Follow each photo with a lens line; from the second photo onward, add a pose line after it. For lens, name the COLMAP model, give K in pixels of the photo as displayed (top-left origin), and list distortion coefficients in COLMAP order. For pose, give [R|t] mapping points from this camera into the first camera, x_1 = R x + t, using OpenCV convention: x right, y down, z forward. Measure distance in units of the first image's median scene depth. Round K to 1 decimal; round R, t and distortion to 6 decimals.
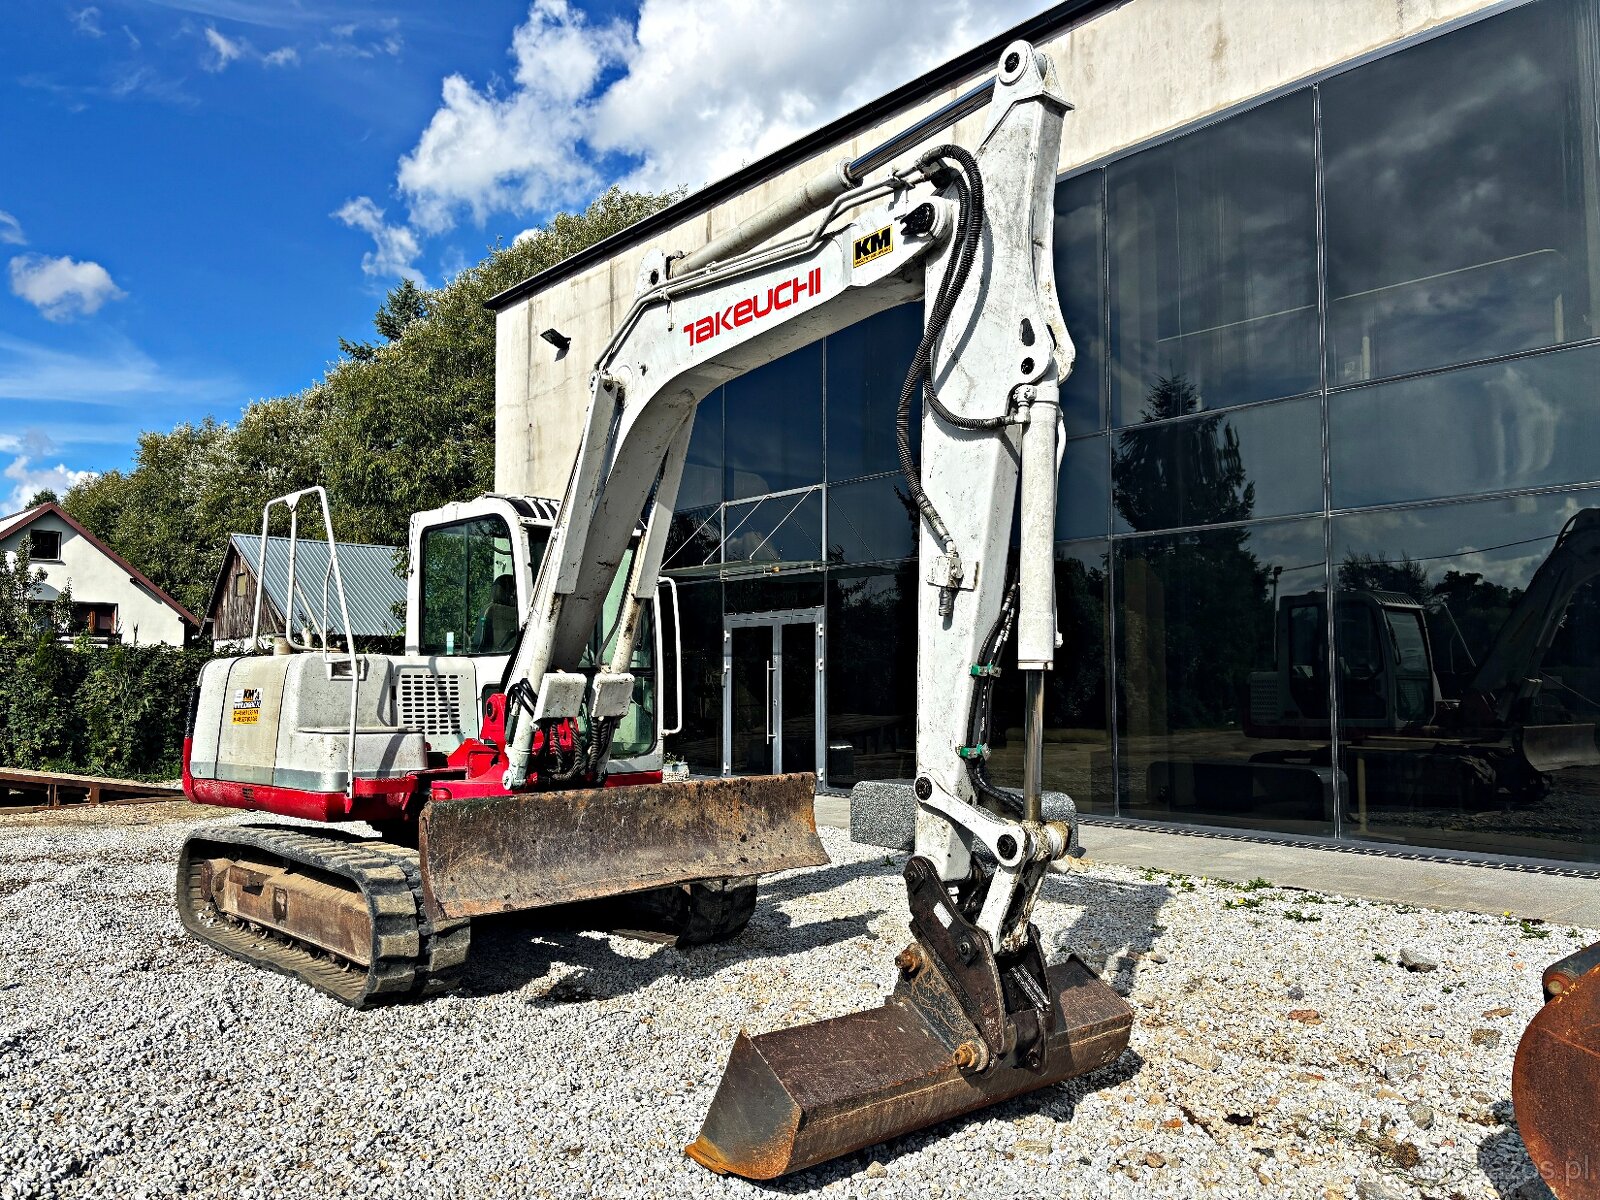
lens RADIAL K [[1205.4, 0, 810.1], [0, 1205.4, 602.5], [0, 0, 1]] dist [0.036809, -0.037143]
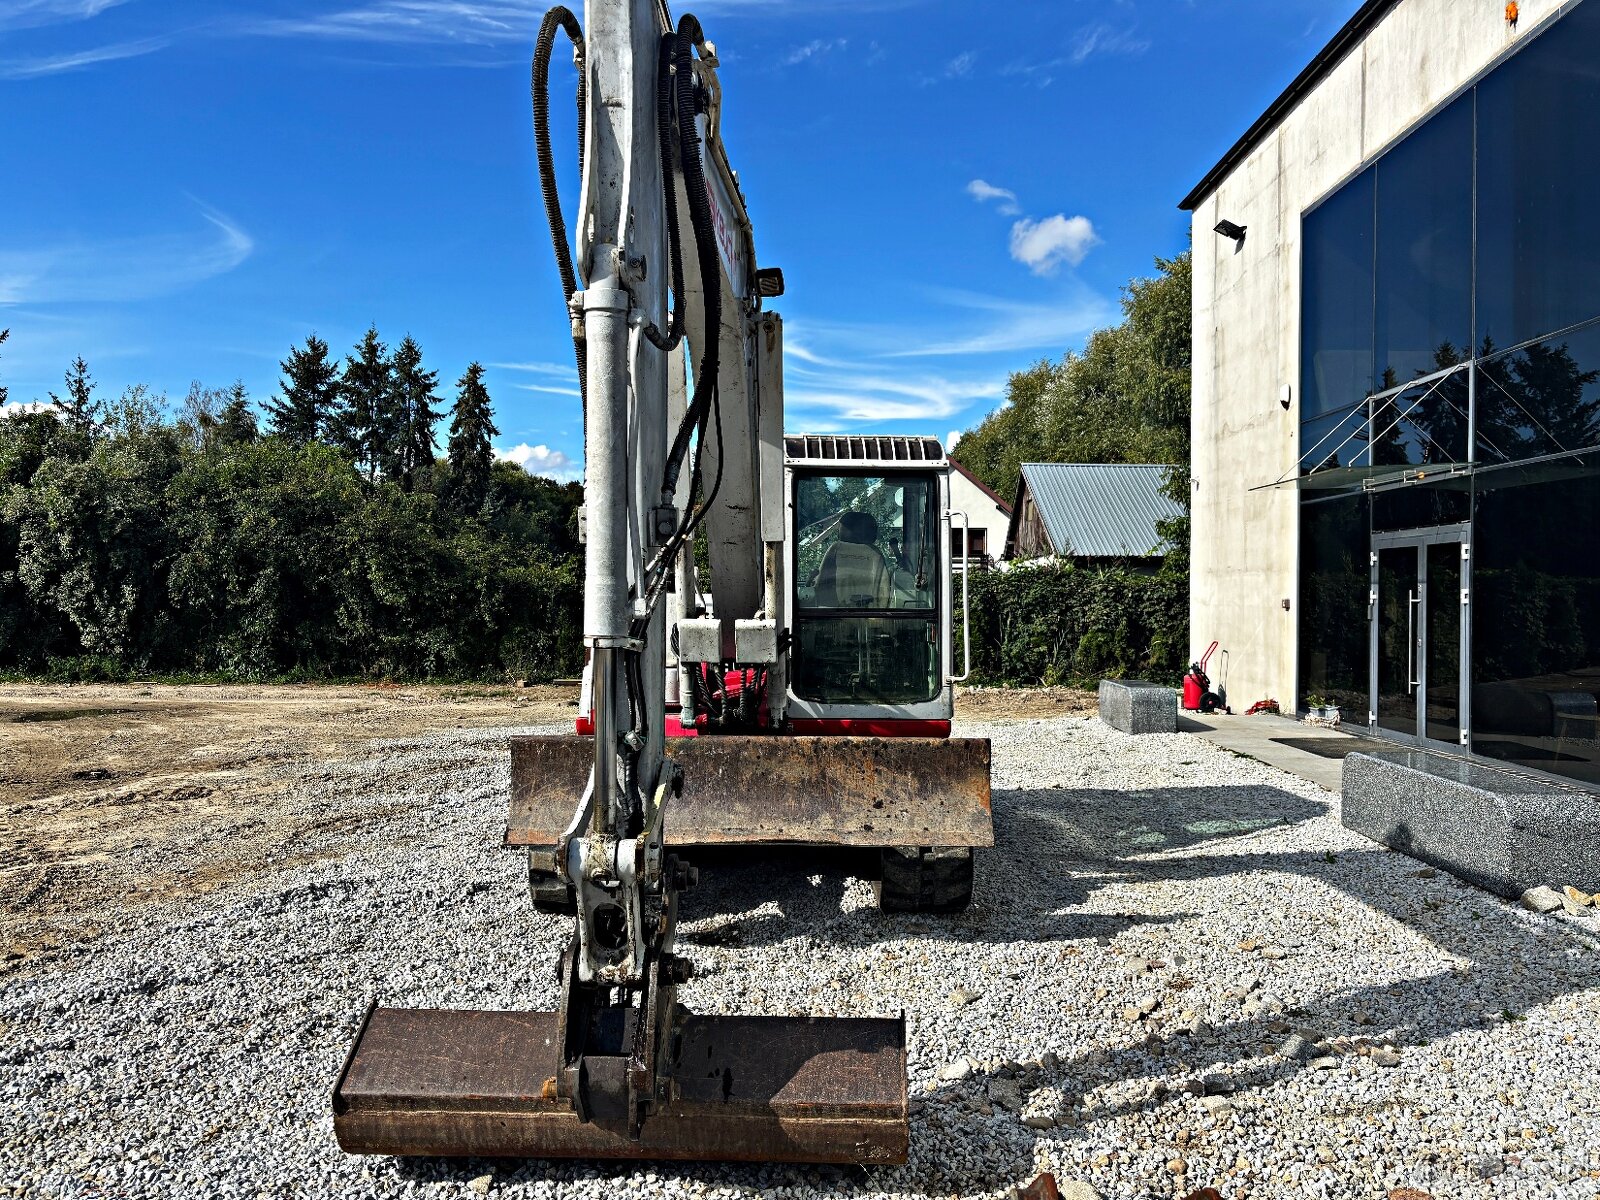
lens RADIAL K [[1205.4, 0, 802.4], [0, 1205.4, 587.3], [0, 0, 1]] dist [0.036809, -0.037143]
pose [[0.741337, 0.006842, -0.671098, 0.526654], [0.032535, 0.998406, 0.046120, -0.010669], [0.670344, -0.056025, 0.739933, 0.314588]]
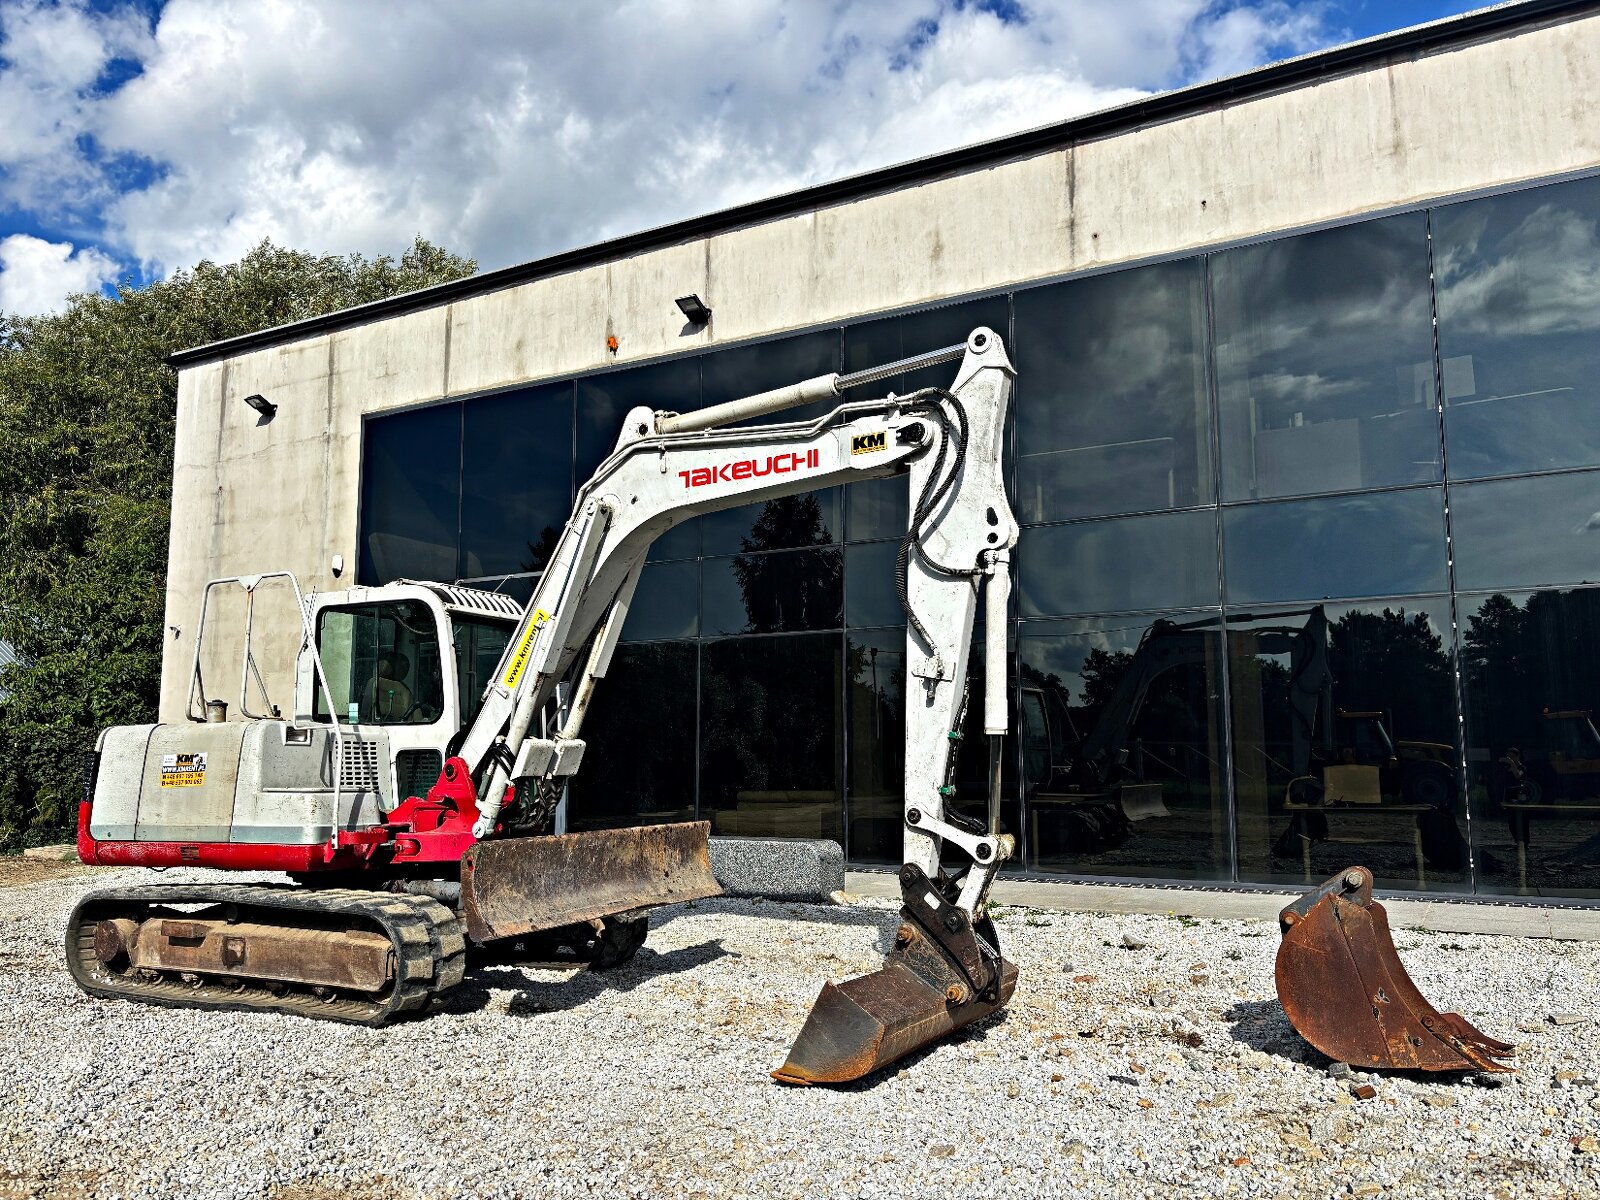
lens RADIAL K [[1205.4, 0, 812.5], [0, 1205.4, 608.8], [0, 0, 1]] dist [0.036809, -0.037143]
pose [[0.942124, 0.039608, 0.332917, -0.350219], [-0.020793, 0.997988, -0.059889, -0.005082], [-0.334619, 0.049501, 0.941053, -0.238176]]
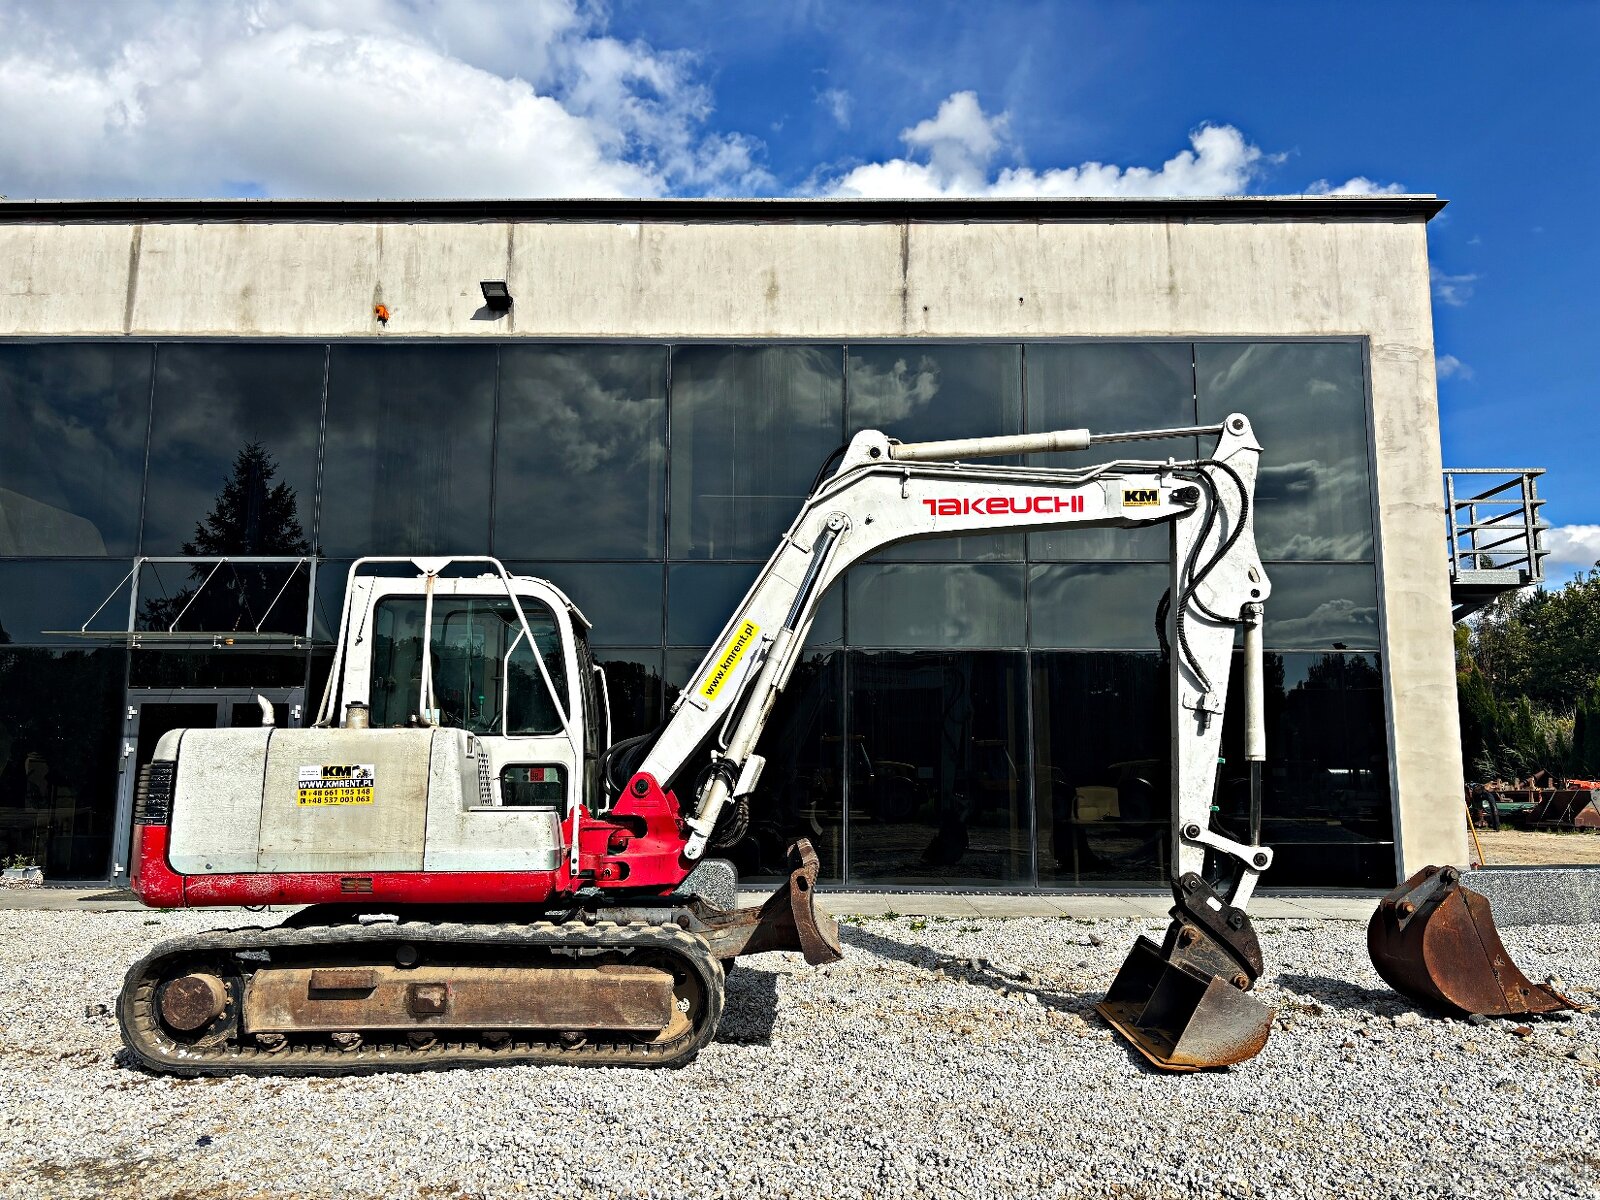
lens RADIAL K [[1205.4, 0, 794.4], [0, 1205.4, 600.1], [0, 0, 1]] dist [0.036809, -0.037143]
pose [[0.674175, 0.113237, 0.729839, -1.037398], [-0.056274, 0.993180, -0.102113, 0.026322], [-0.736424, 0.027771, 0.675950, 0.173938]]
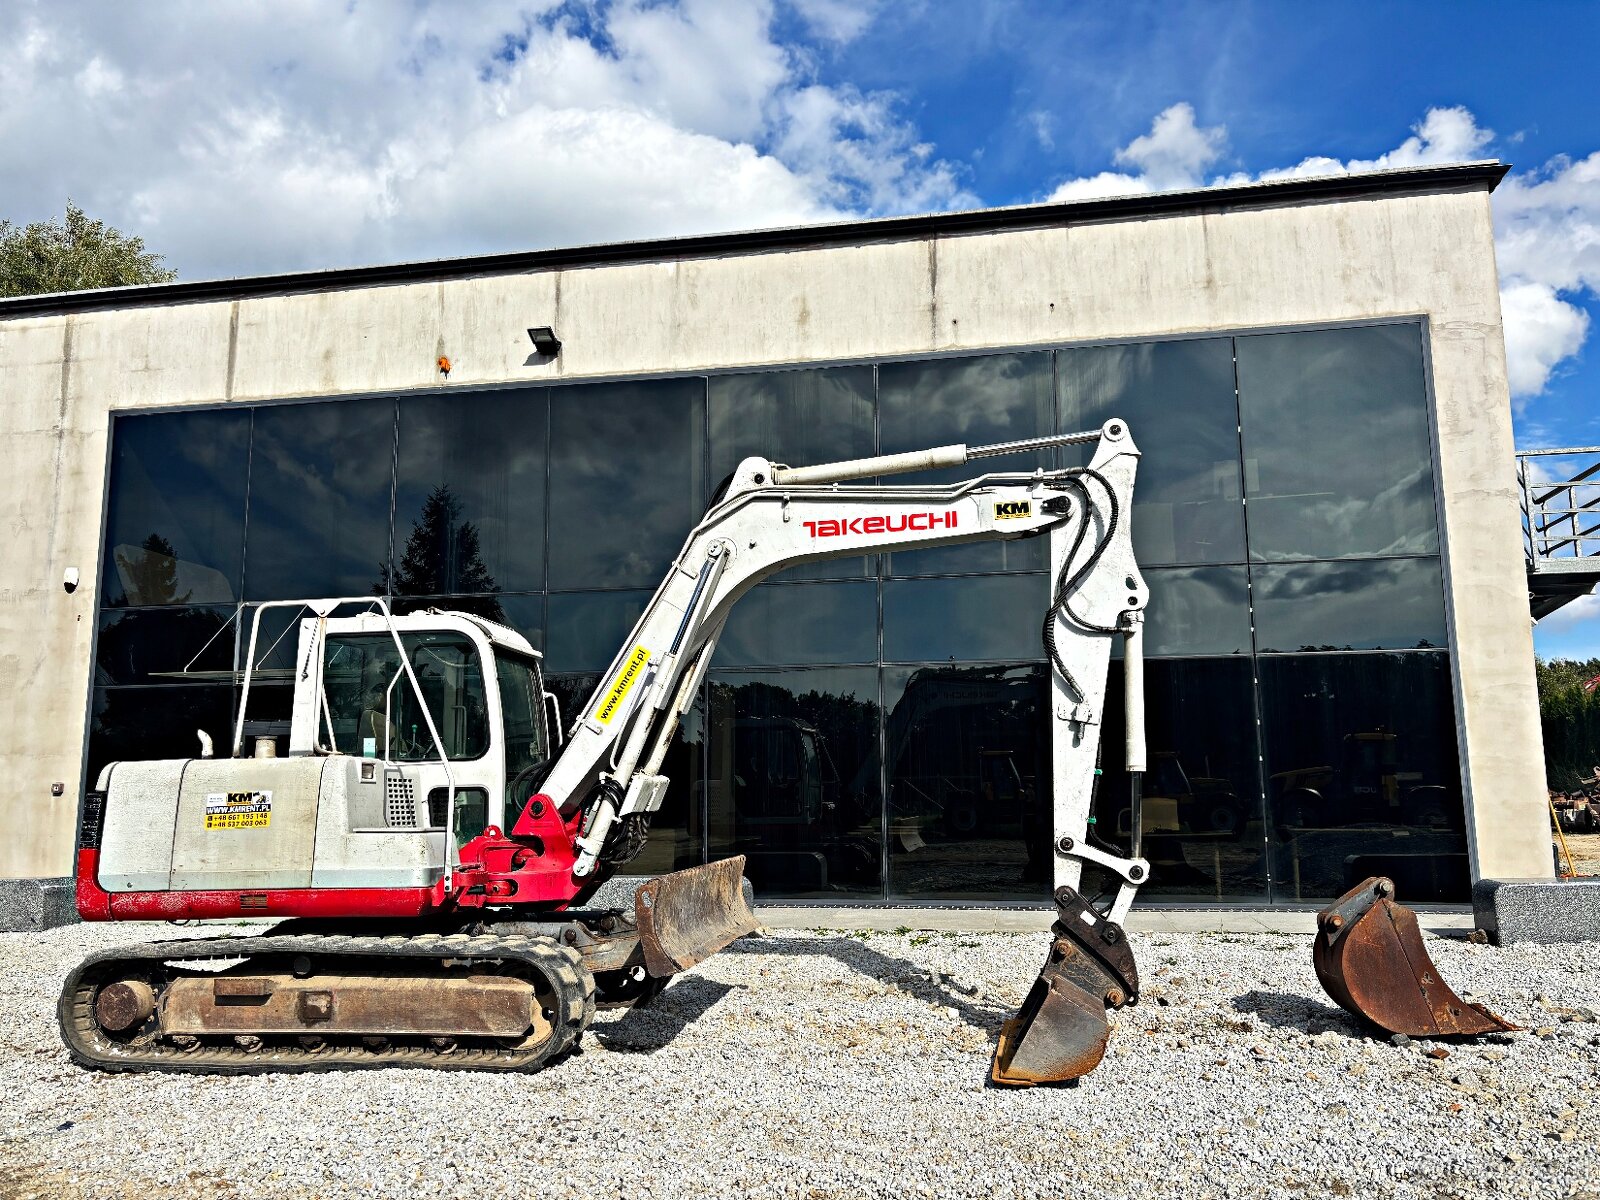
lens RADIAL K [[1205.4, 0, 806.4], [0, 1205.4, 607.0], [0, 0, 1]] dist [0.036809, -0.037143]
pose [[0.783601, 0.089160, 0.614833, -0.831786], [-0.033031, 0.994228, -0.102081, 0.008265], [-0.620385, 0.059682, 0.782023, -0.067587]]
